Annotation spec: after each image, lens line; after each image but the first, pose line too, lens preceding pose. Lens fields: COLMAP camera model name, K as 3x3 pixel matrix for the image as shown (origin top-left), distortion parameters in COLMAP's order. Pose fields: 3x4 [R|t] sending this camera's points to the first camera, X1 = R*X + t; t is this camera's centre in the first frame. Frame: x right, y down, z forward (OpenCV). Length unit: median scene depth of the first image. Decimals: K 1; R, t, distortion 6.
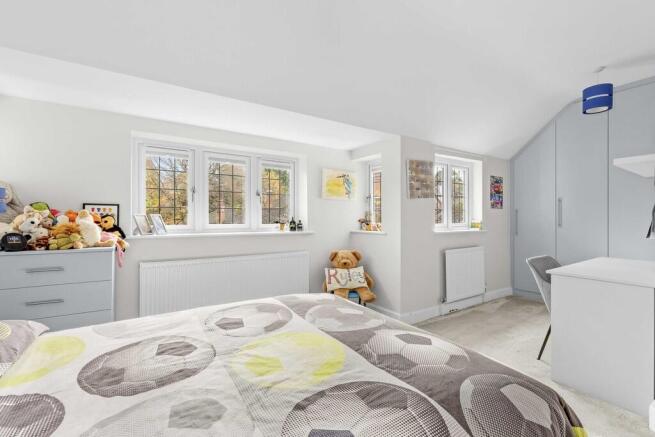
lens RADIAL K [[297.9, 0, 326.1], [0, 297.9, 218.7], [0, 0, 1]] dist [0.008260, 0.000186]
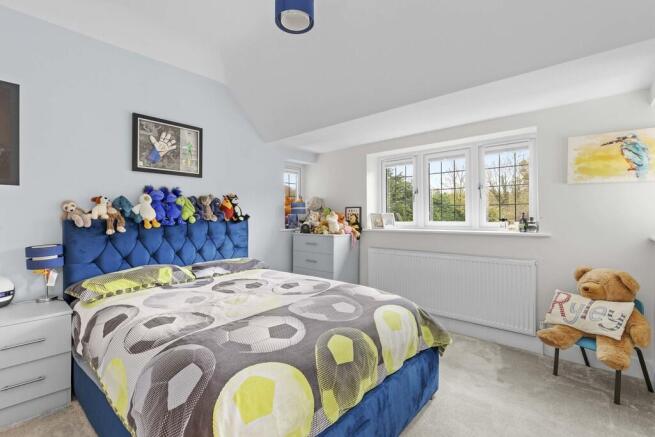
lens RADIAL K [[297.9, 0, 324.9], [0, 297.9, 217.7], [0, 0, 1]] dist [0.008260, 0.000186]
pose [[0.265372, -0.001622, -0.964145, 0.556468], [0.006147, 0.999981, 0.000010, 0.003641], [0.964127, -0.005929, 0.265377, 0.361247]]
